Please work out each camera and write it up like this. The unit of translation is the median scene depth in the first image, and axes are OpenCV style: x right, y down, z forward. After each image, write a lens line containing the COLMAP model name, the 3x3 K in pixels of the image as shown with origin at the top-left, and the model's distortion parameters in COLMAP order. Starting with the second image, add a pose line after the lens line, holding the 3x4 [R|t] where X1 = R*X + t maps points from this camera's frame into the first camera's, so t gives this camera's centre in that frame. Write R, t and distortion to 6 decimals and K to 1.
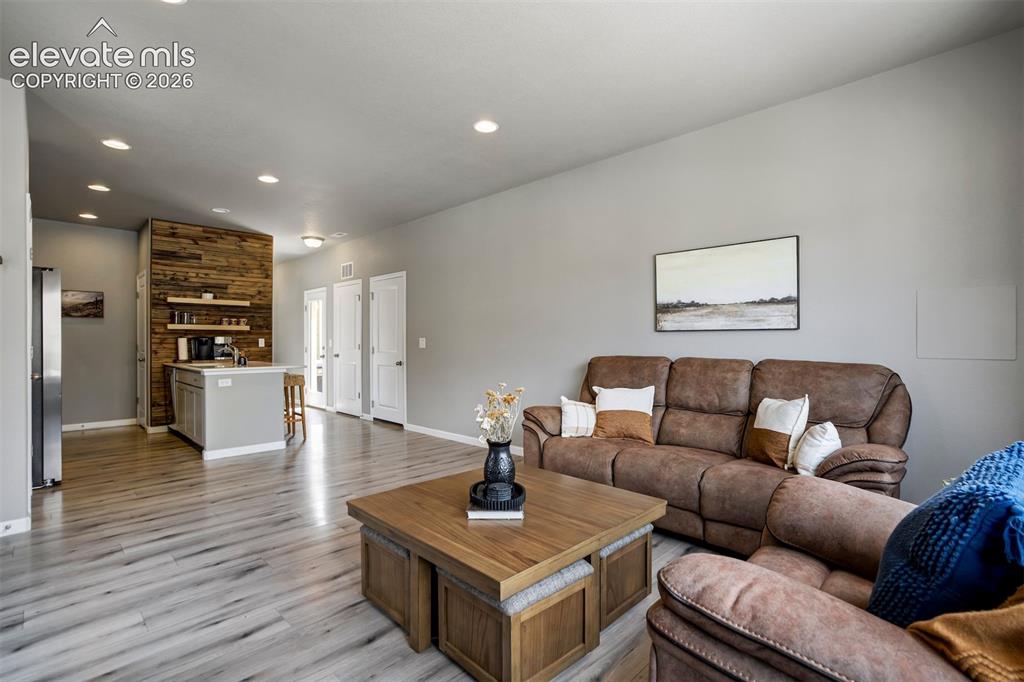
lens RADIAL K [[478.0, 0, 519.2], [0, 478.0, 338.6], [0, 0, 1]] dist [-0.024056, 0.009812]
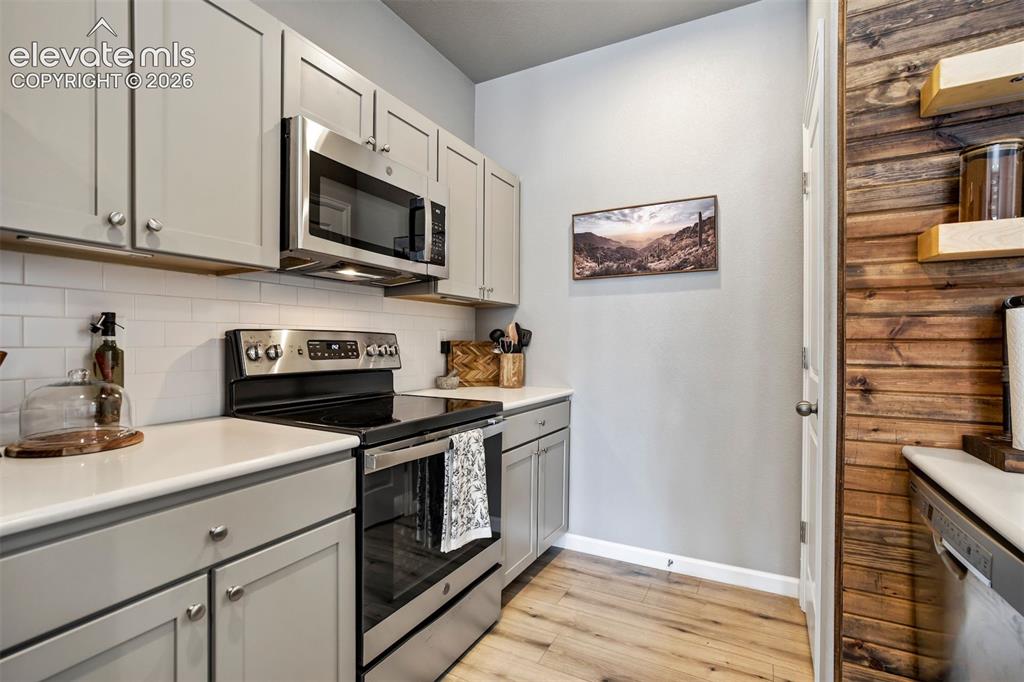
lens RADIAL K [[478.0, 0, 512.4], [0, 478.0, 345.9], [0, 0, 1]] dist [-0.024056, 0.009812]
pose [[0.289263, 0.011850, -0.957176, -0.595115], [-0.000863, 0.999926, 0.012118, 0.009688], [0.957249, -0.002679, 0.289252, 0.766897]]
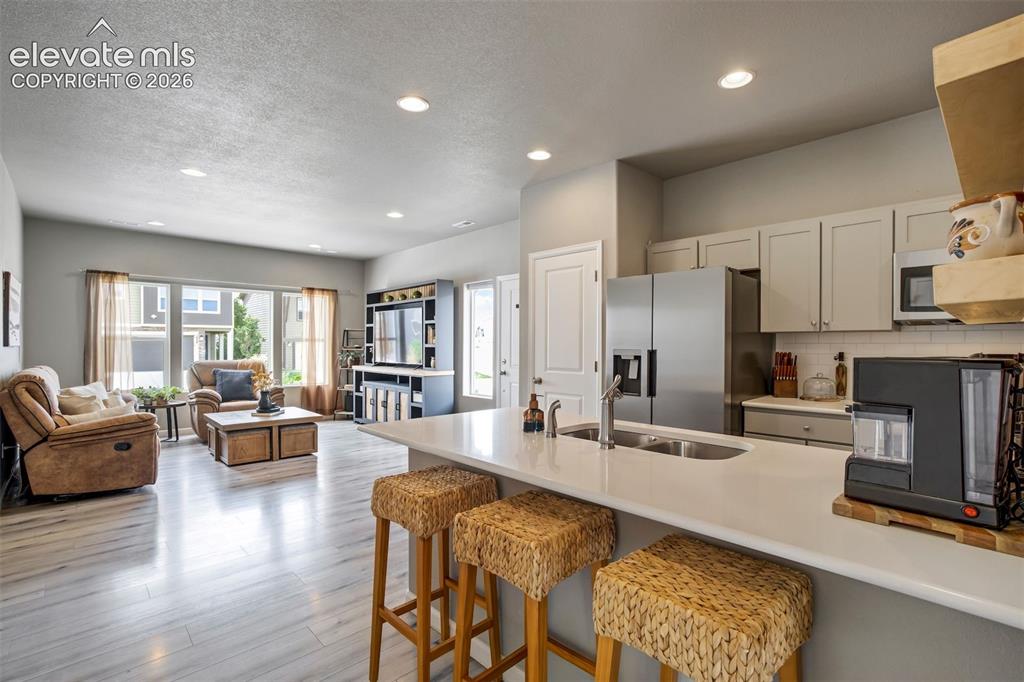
lens RADIAL K [[478.0, 0, 518.8], [0, 478.0, 346.1], [0, 0, 1]] dist [-0.024056, 0.009812]
pose [[-0.999960, 0.001335, 0.008878, -0.491647], [0.001331, 0.999999, -0.000472, -0.008455], [-0.008878, -0.000460, -0.999960, 1.176662]]
